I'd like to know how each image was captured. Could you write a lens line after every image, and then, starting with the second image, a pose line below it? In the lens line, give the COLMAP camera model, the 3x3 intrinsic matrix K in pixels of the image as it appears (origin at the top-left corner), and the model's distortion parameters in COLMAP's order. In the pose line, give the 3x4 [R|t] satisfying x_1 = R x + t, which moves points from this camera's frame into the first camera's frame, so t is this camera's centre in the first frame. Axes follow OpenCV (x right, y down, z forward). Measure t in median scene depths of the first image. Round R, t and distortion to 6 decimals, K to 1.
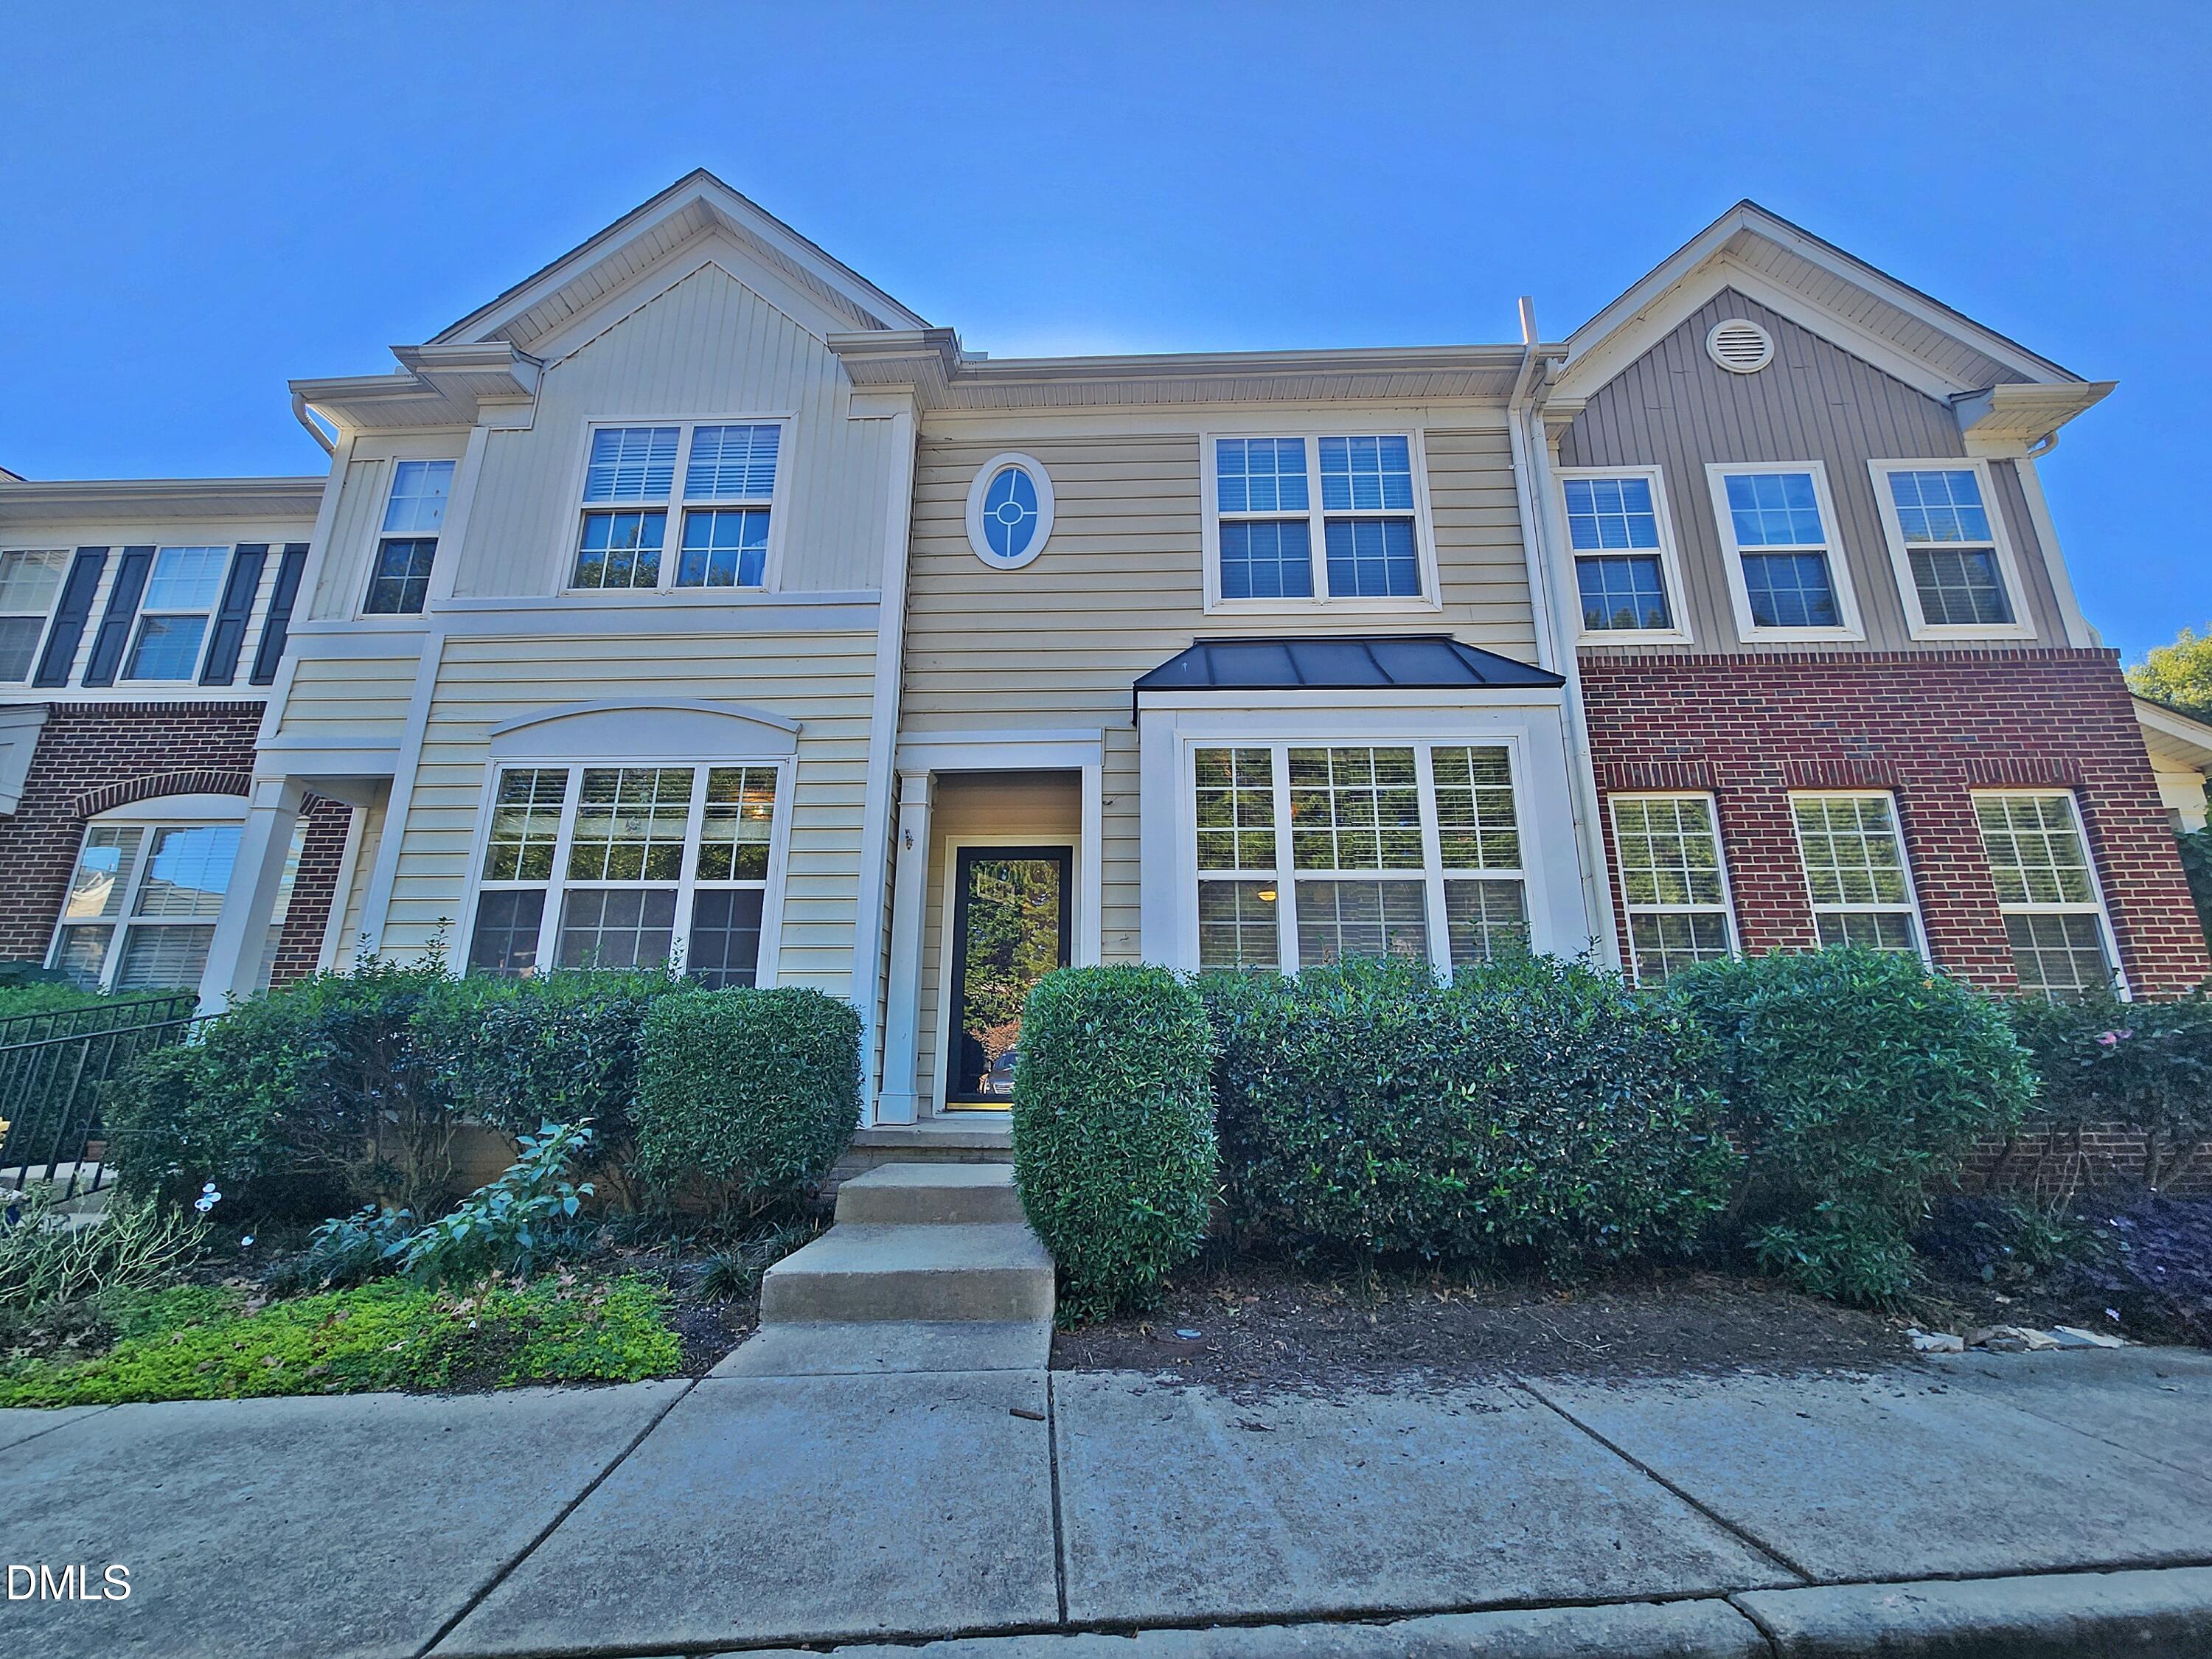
lens RADIAL K [[903.2, 0, 1081.4], [0, 903.2, 833.3], [0, 0, 1]] dist [0.002482, 0.000282]
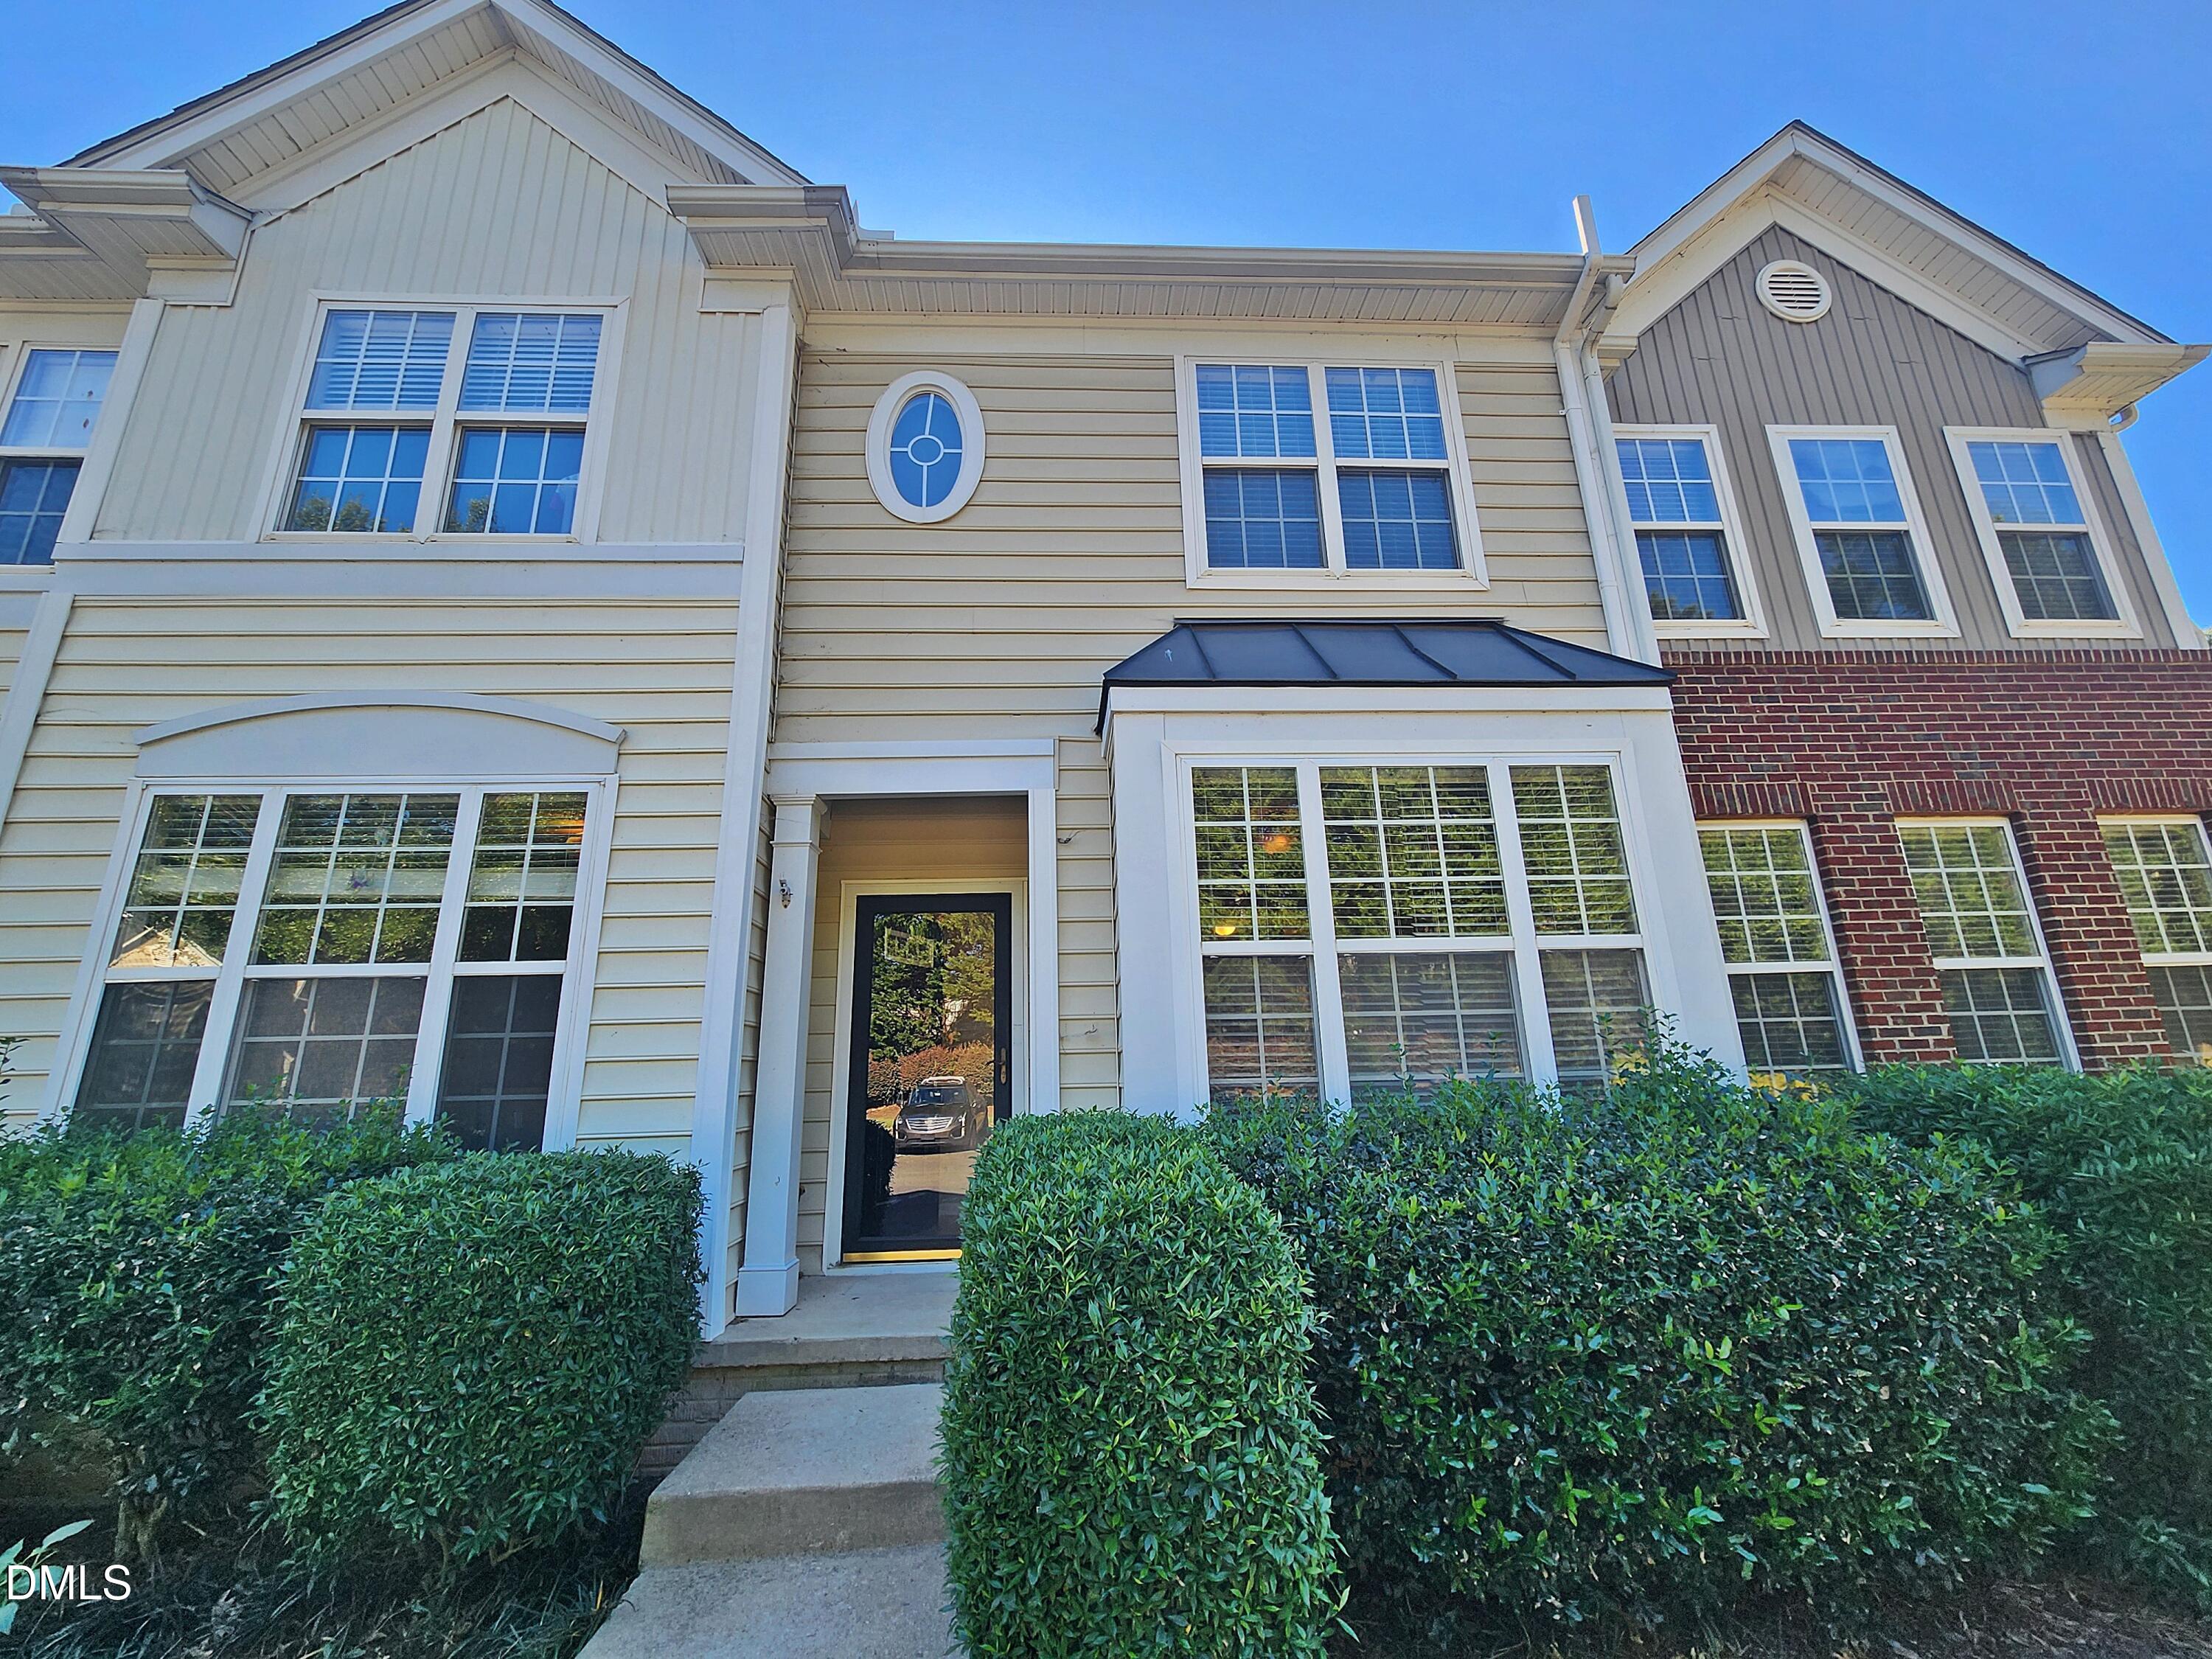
lens RADIAL K [[903.2, 0, 1081.4], [0, 903.2, 833.3], [0, 0, 1]] dist [0.002482, 0.000282]
pose [[0.995288, -0.005947, 0.096775, -0.026157], [0.006794, 0.999941, -0.008426, -0.031382], [-0.096719, 0.009043, 0.995271, 0.257939]]
